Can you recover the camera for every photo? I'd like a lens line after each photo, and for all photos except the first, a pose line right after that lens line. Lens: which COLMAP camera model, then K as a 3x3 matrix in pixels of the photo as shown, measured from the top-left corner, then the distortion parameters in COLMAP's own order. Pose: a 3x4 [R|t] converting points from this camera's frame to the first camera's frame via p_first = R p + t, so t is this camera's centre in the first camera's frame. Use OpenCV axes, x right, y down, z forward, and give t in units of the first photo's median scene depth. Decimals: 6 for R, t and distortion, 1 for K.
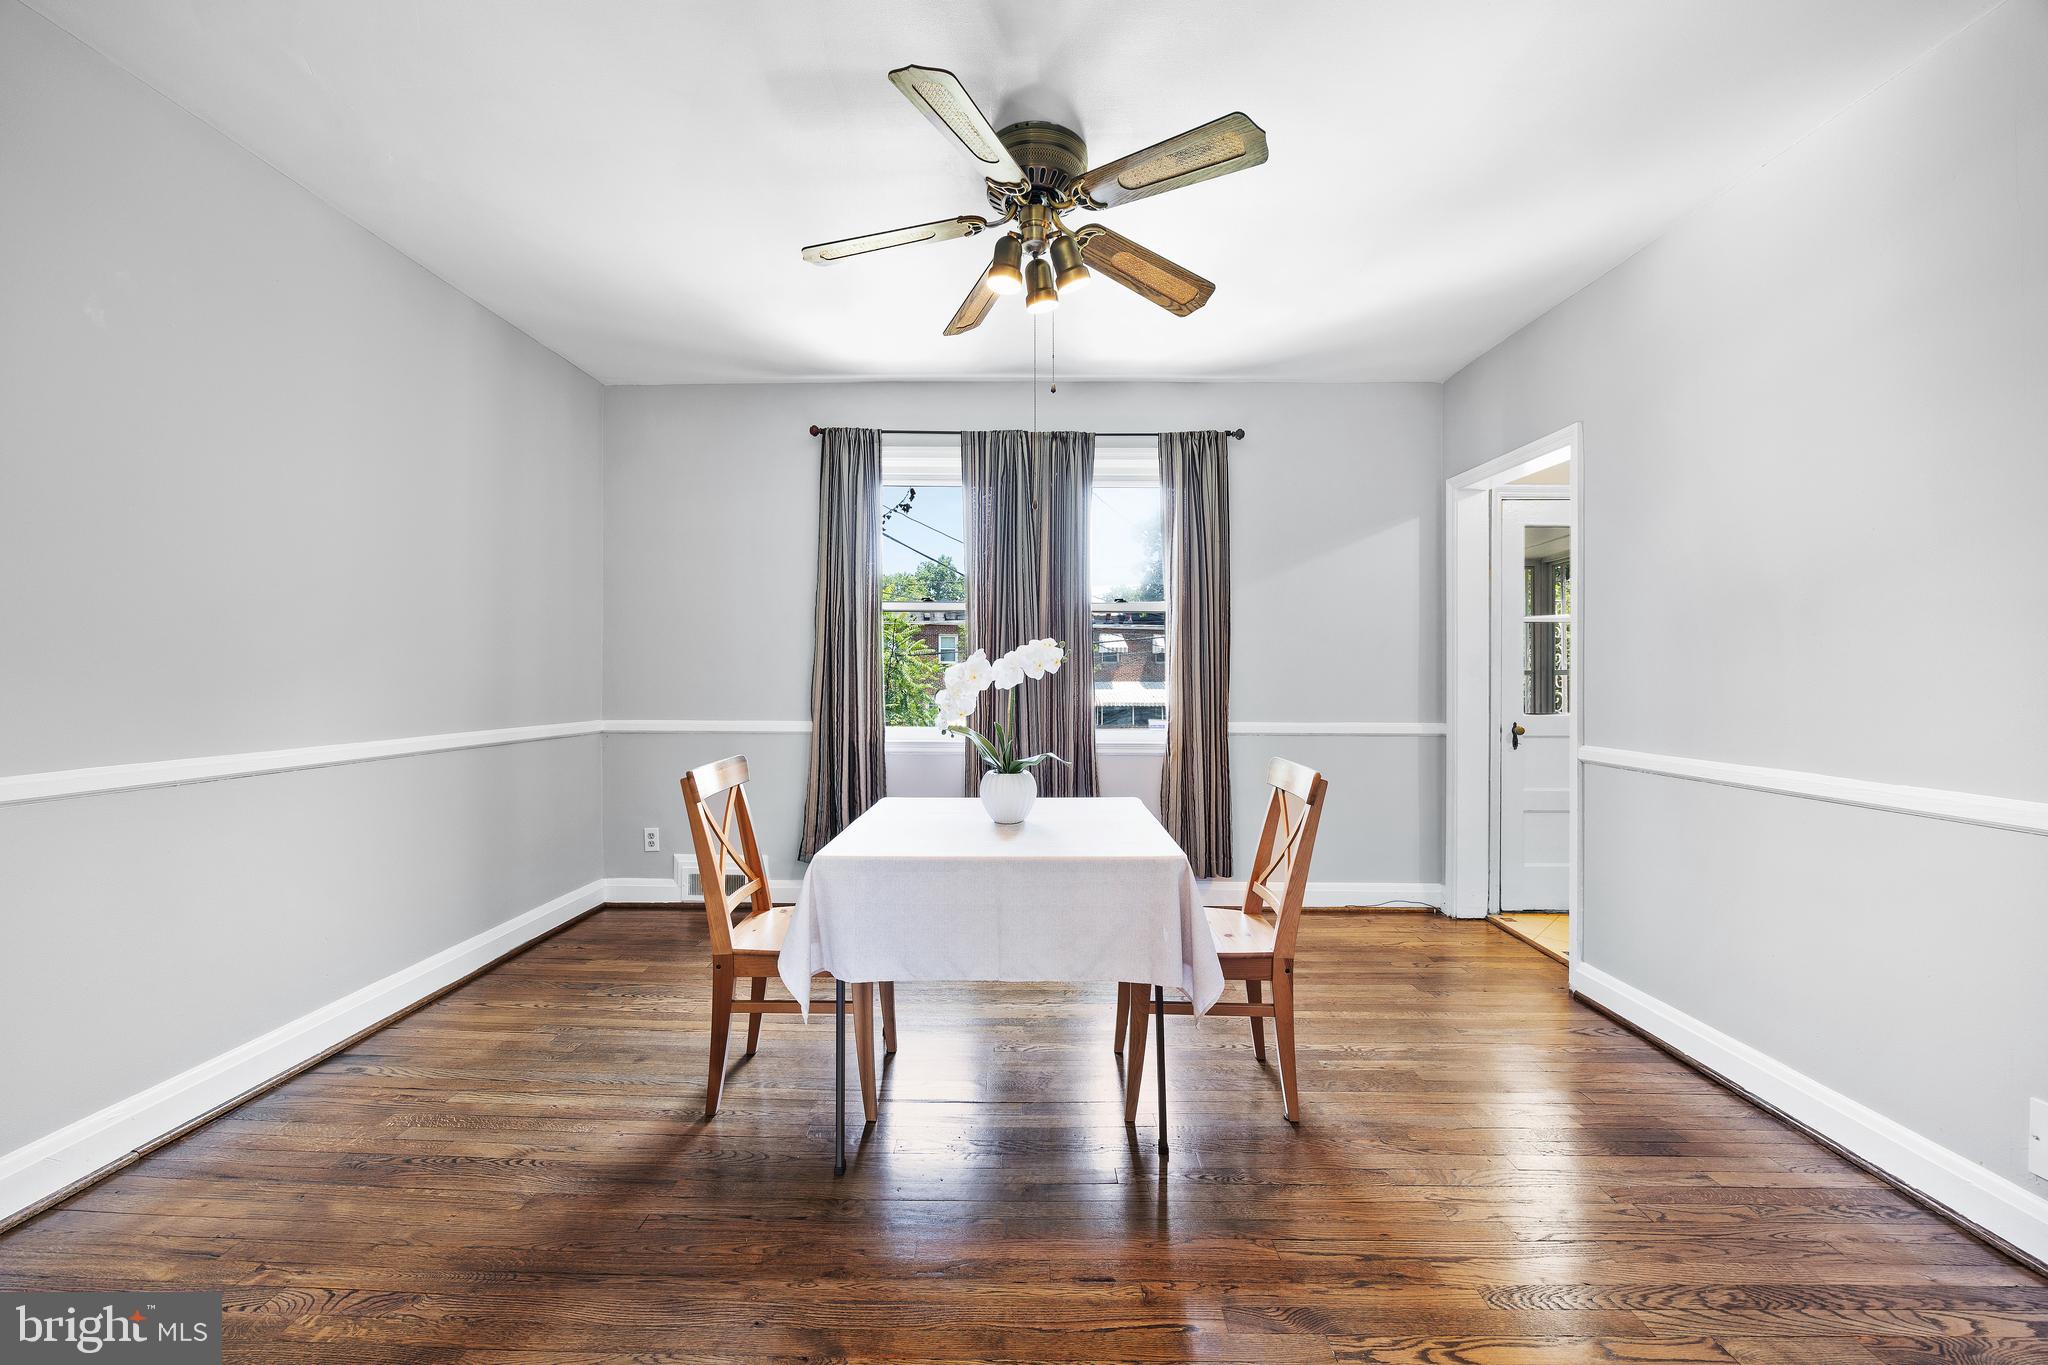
lens RADIAL K [[783.0, 0, 1021.3], [0, 783.0, 684.6], [0, 0, 1]] dist [-0.005706, 0.000847]
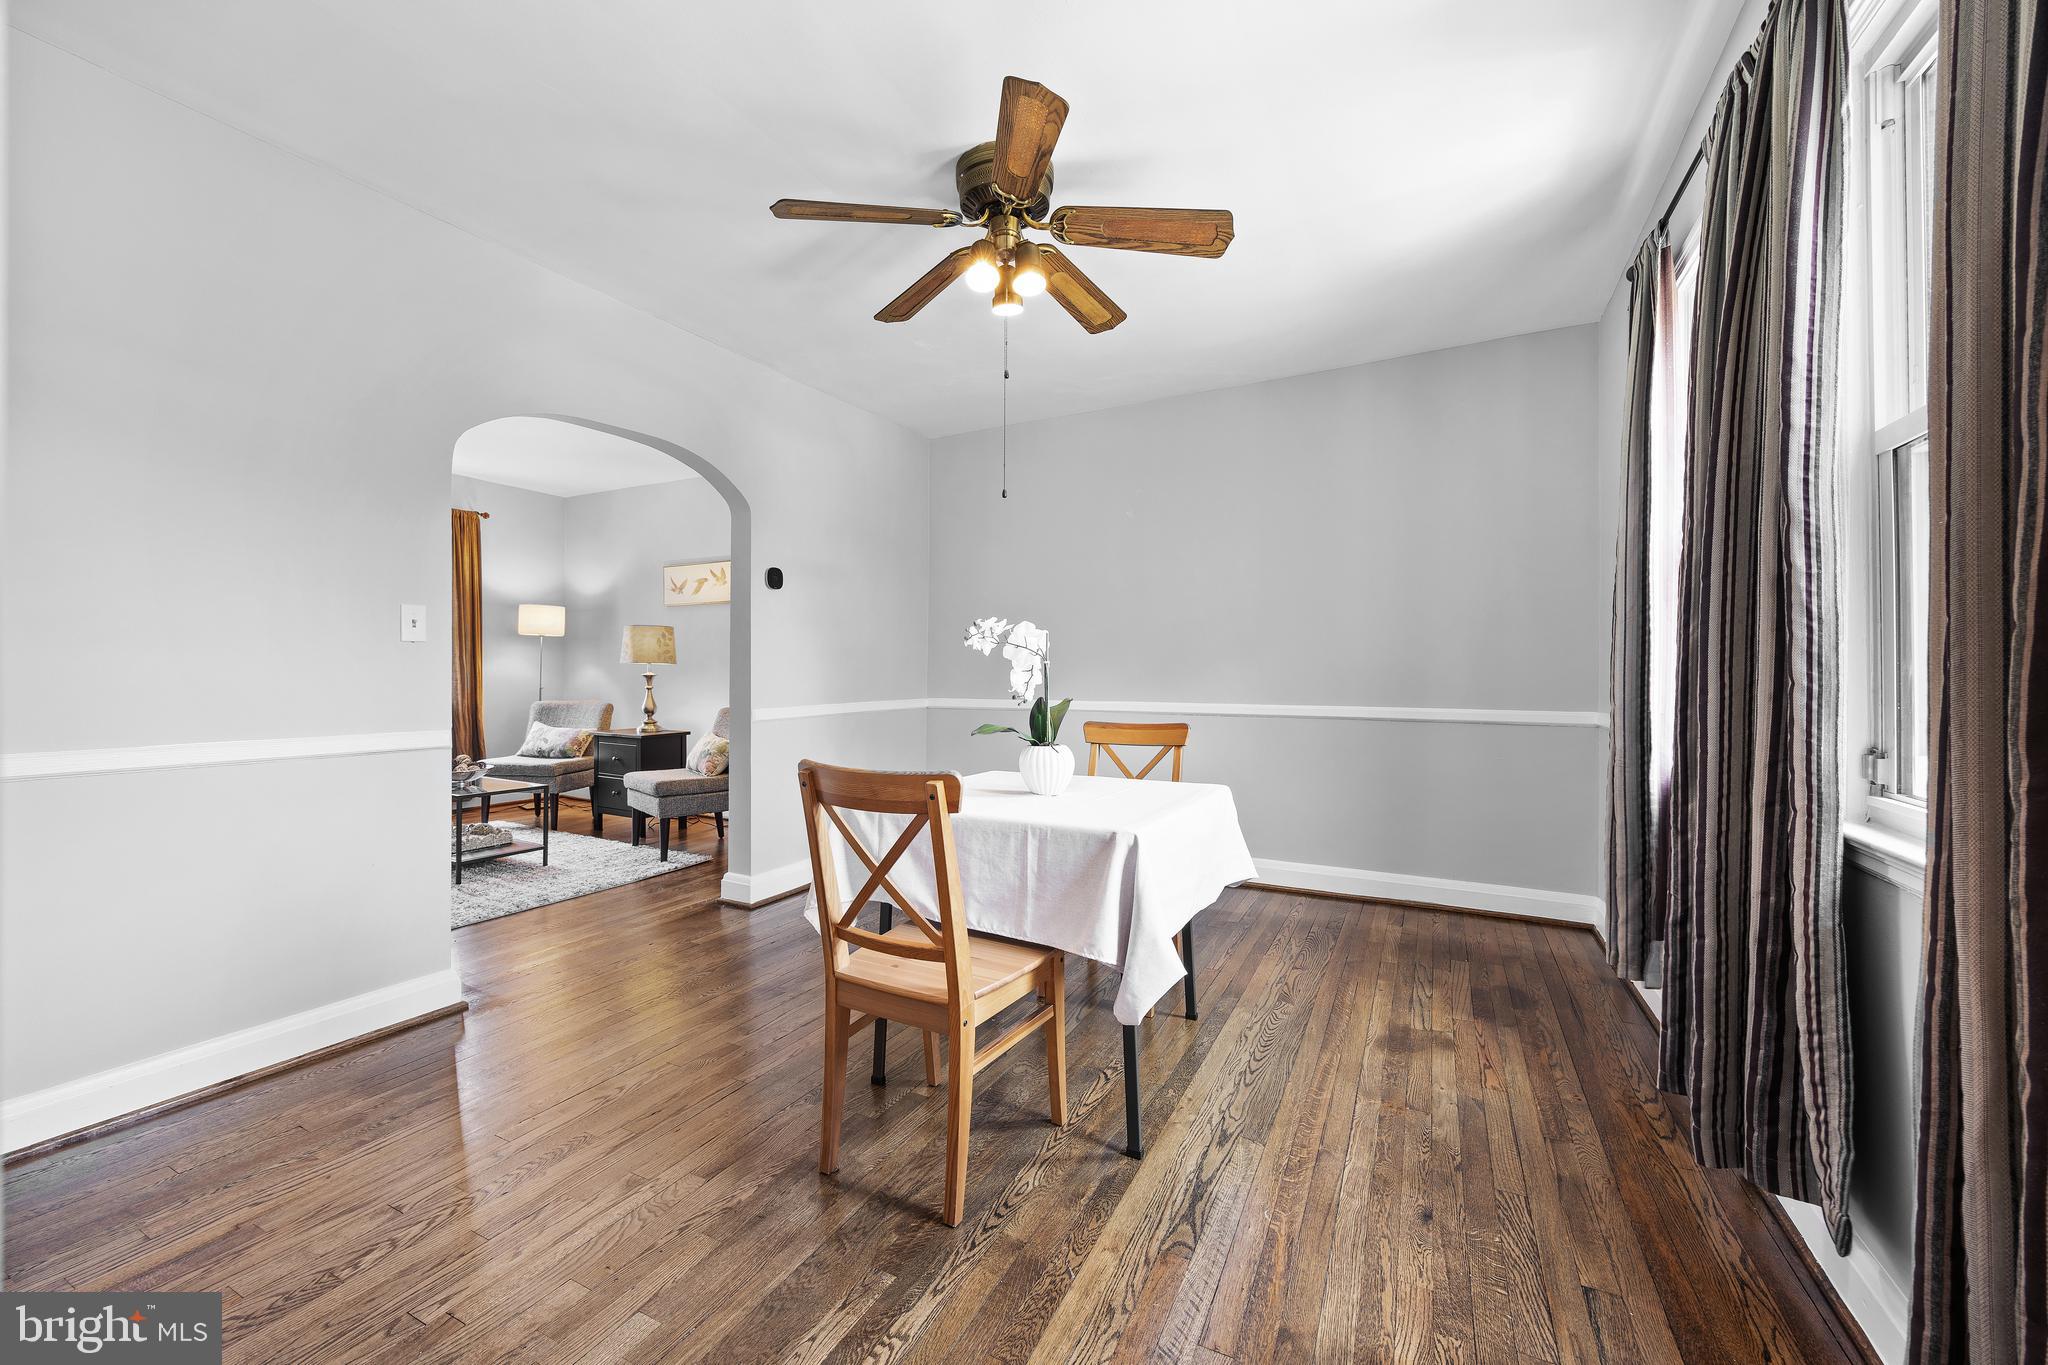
lens RADIAL K [[783.0, 0, 1014.5], [0, 783.0, 681.3], [0, 0, 1]] dist [-0.005706, 0.000847]
pose [[-0.454206, 0.005792, -0.890878, 0.538439], [-0.008364, 0.999907, 0.010765, 0.008268], [0.890858, 0.012341, -0.454115, 0.845214]]
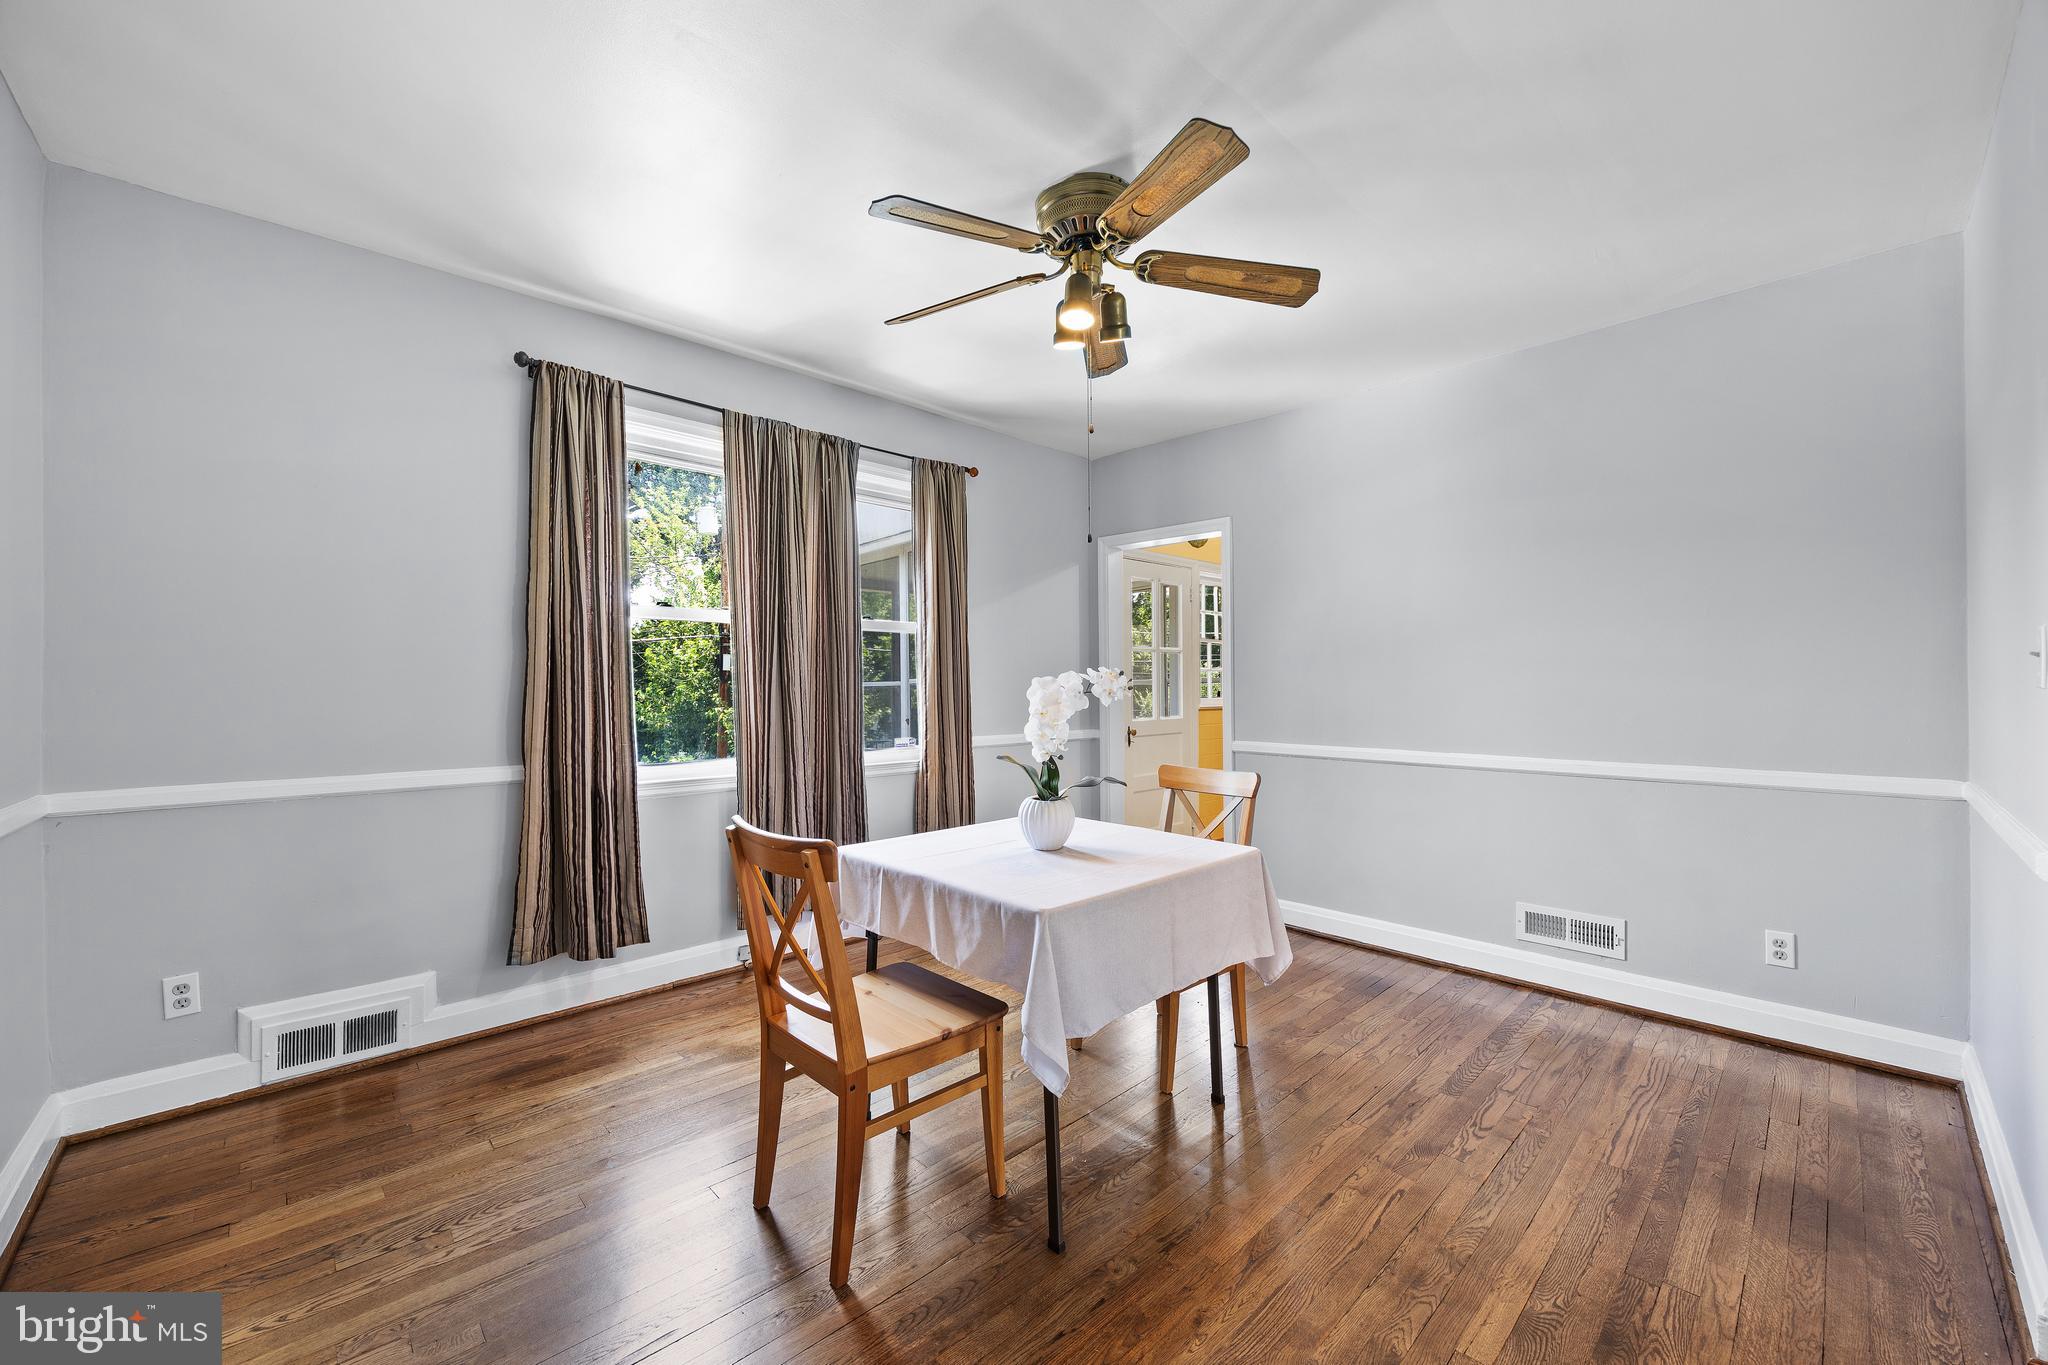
lens RADIAL K [[783.0, 0, 1007.5], [0, 783.0, 691.1], [0, 0, 1]] dist [-0.005706, 0.000847]
pose [[0.725147, -0.011656, 0.688496, -0.440177], [0.013422, 0.999906, 0.002791, -0.017813], [-0.688464, 0.007217, 0.725235, 0.180114]]
